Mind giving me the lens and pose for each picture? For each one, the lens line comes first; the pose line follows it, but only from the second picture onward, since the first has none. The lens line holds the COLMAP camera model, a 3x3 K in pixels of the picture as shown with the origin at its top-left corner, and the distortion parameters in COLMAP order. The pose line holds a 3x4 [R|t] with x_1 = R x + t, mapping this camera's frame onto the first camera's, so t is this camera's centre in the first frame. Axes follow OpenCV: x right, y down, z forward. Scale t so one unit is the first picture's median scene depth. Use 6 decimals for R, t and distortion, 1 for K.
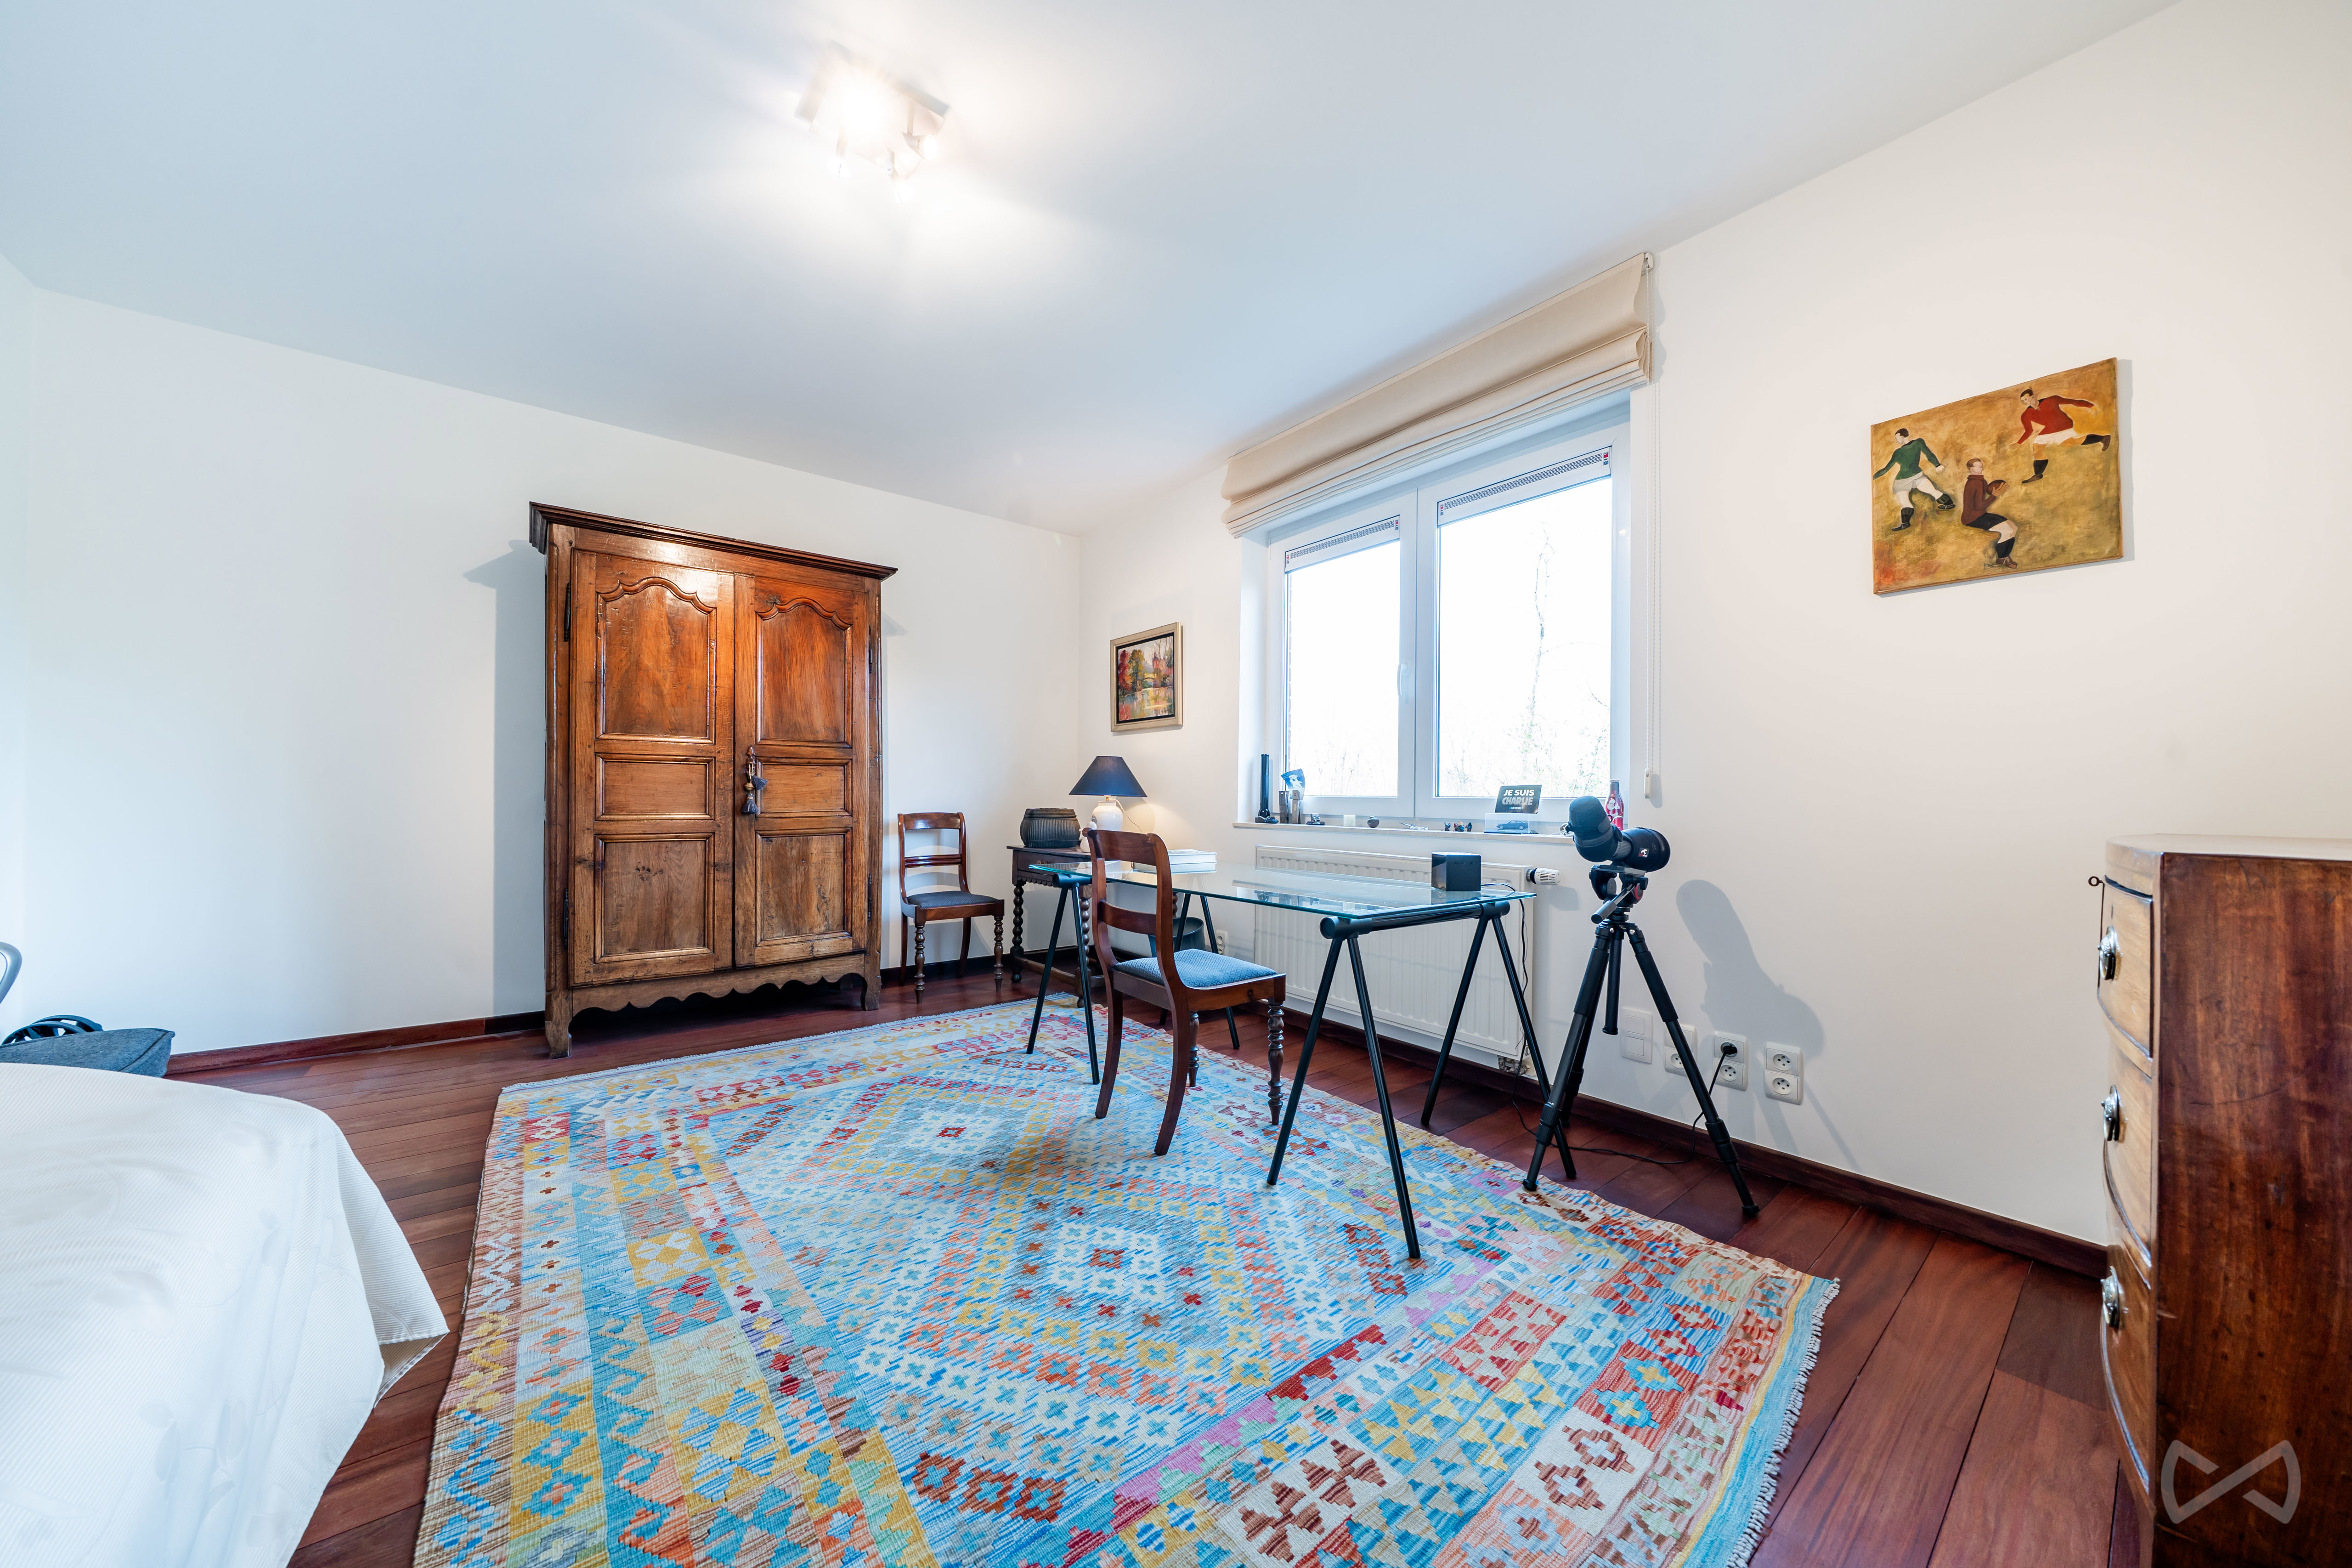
lens RADIAL K [[789.8, 0, 1175.4], [0, 789.8, 792.9], [0, 0, 1]] dist [-0.003166, -0.000154]
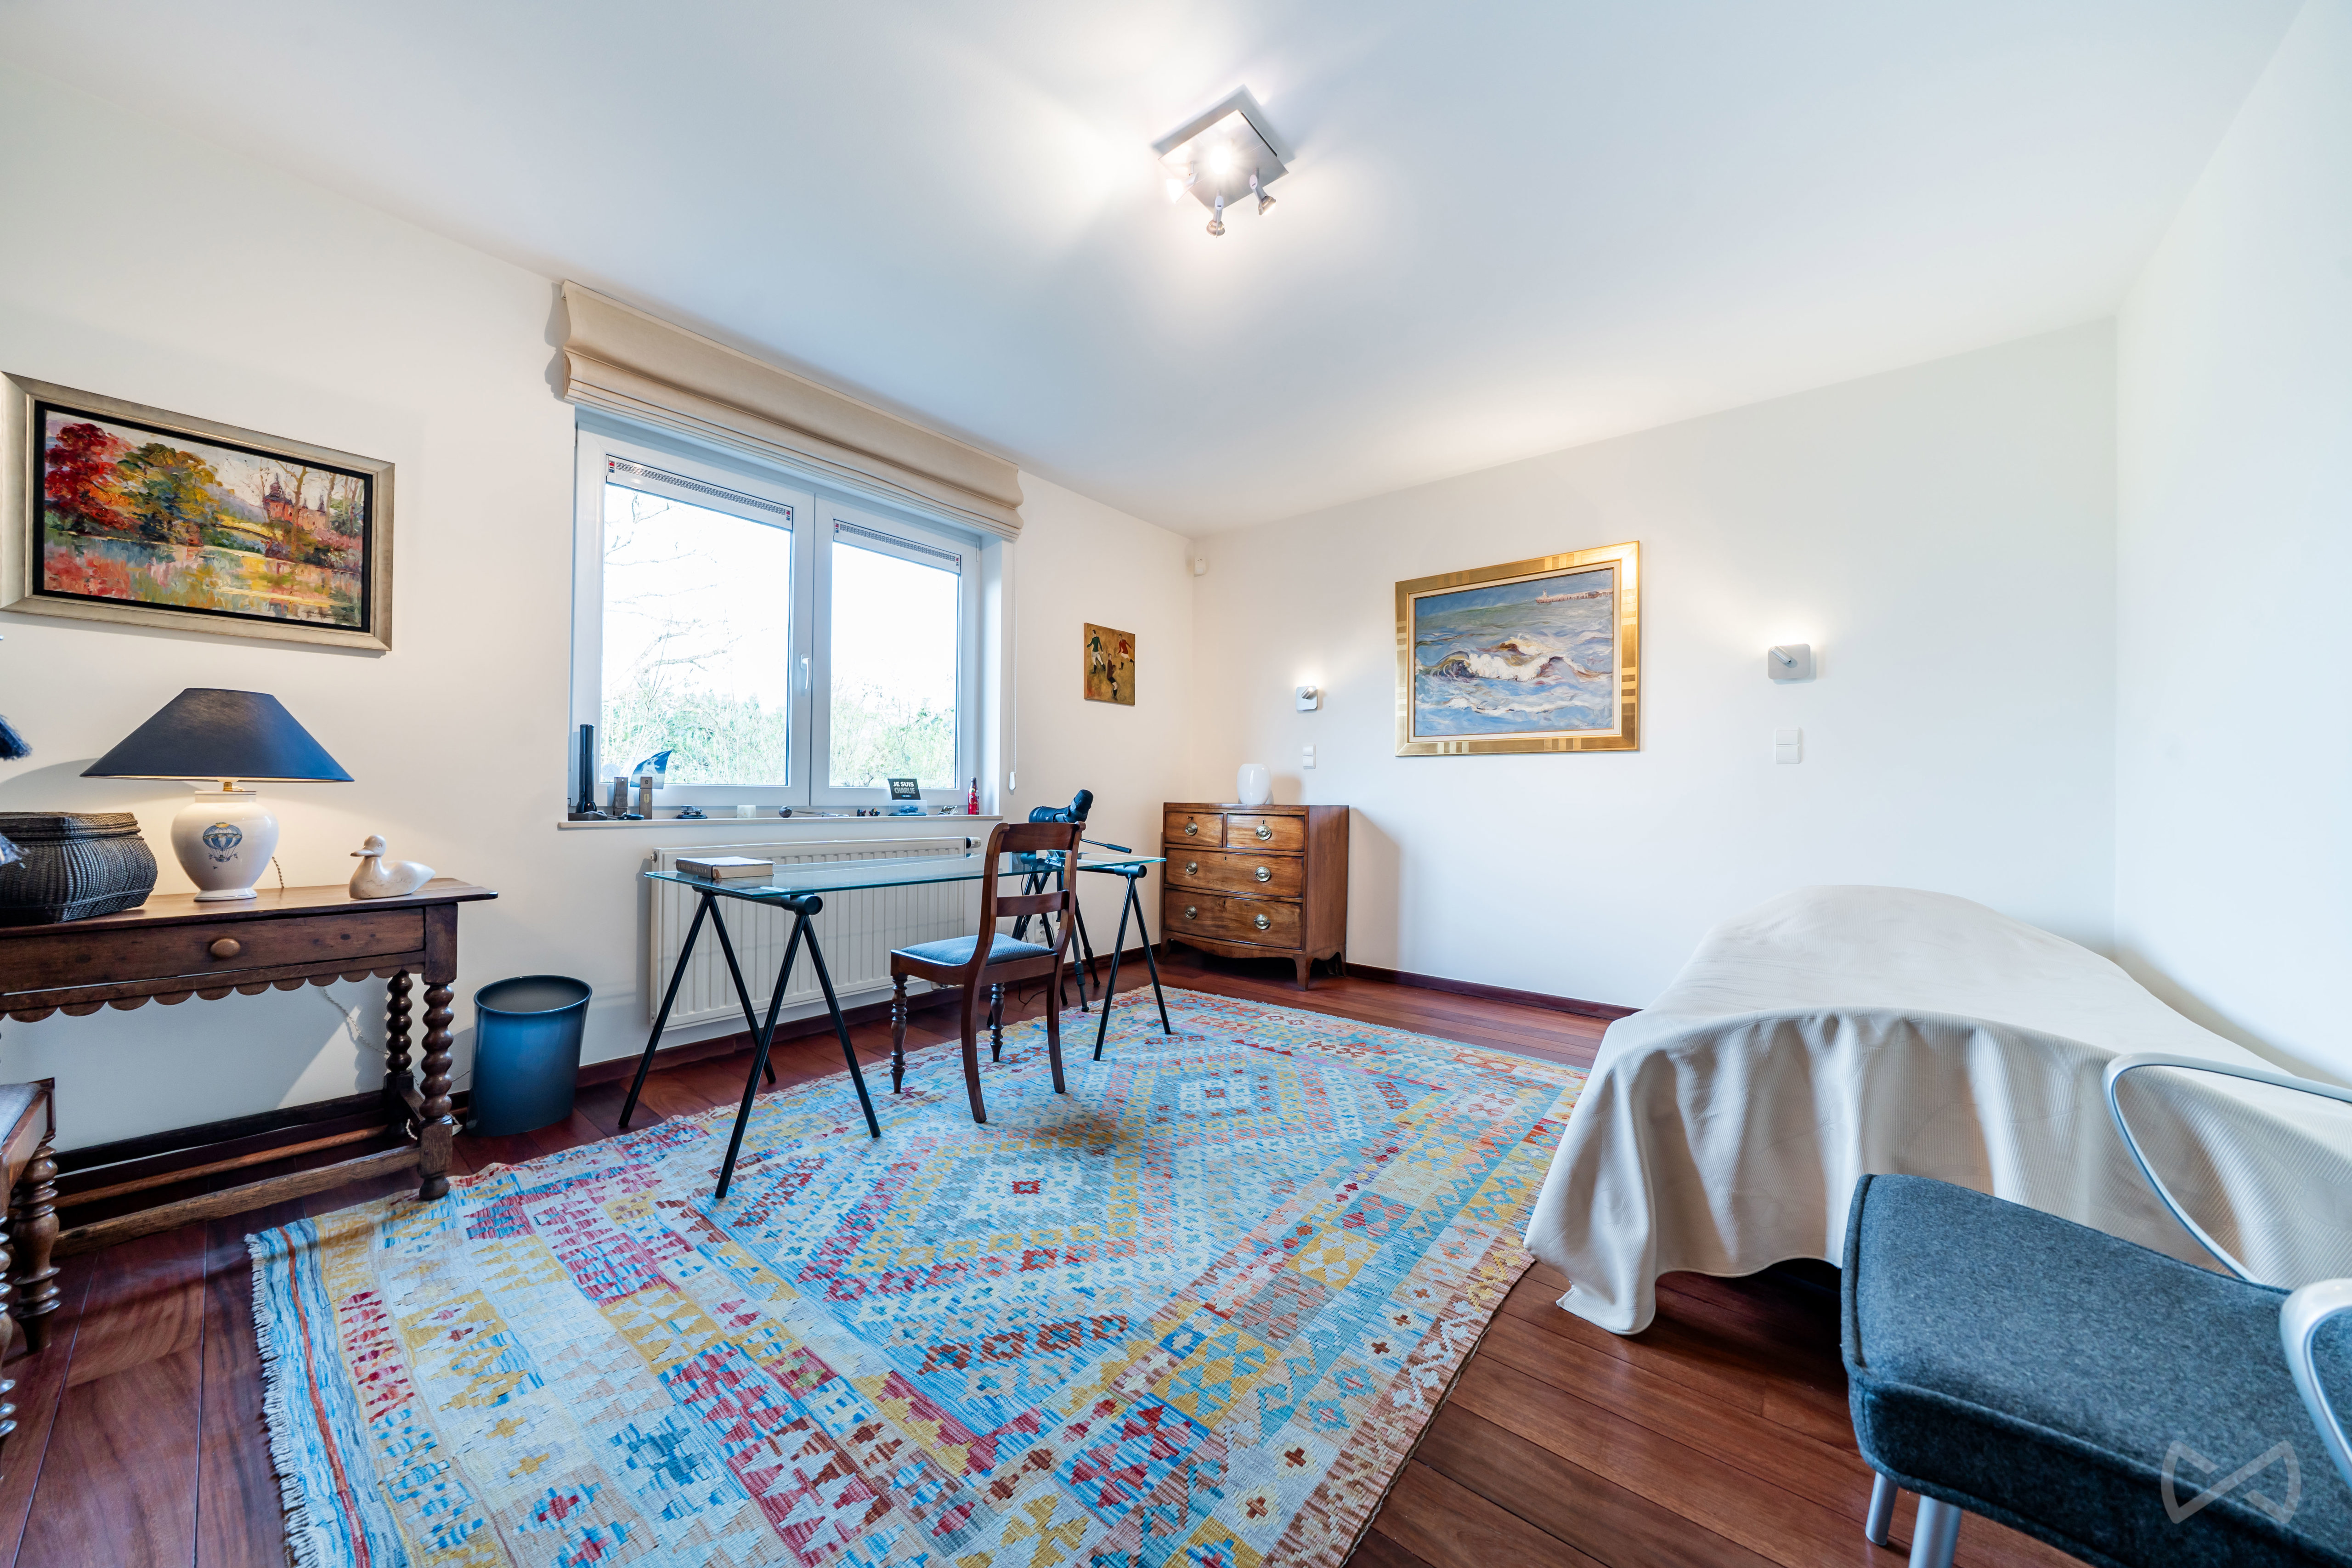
lens RADIAL K [[789.8, 0, 1176.9], [0, 789.8, 789.0], [0, 0, 1]] dist [-0.003166, -0.000154]
pose [[-0.215472, -0.004137, 0.976501, -1.122829], [-0.017165, 0.999853, 0.000448, -0.000413], [-0.976359, -0.016665, -0.215511, 1.012561]]
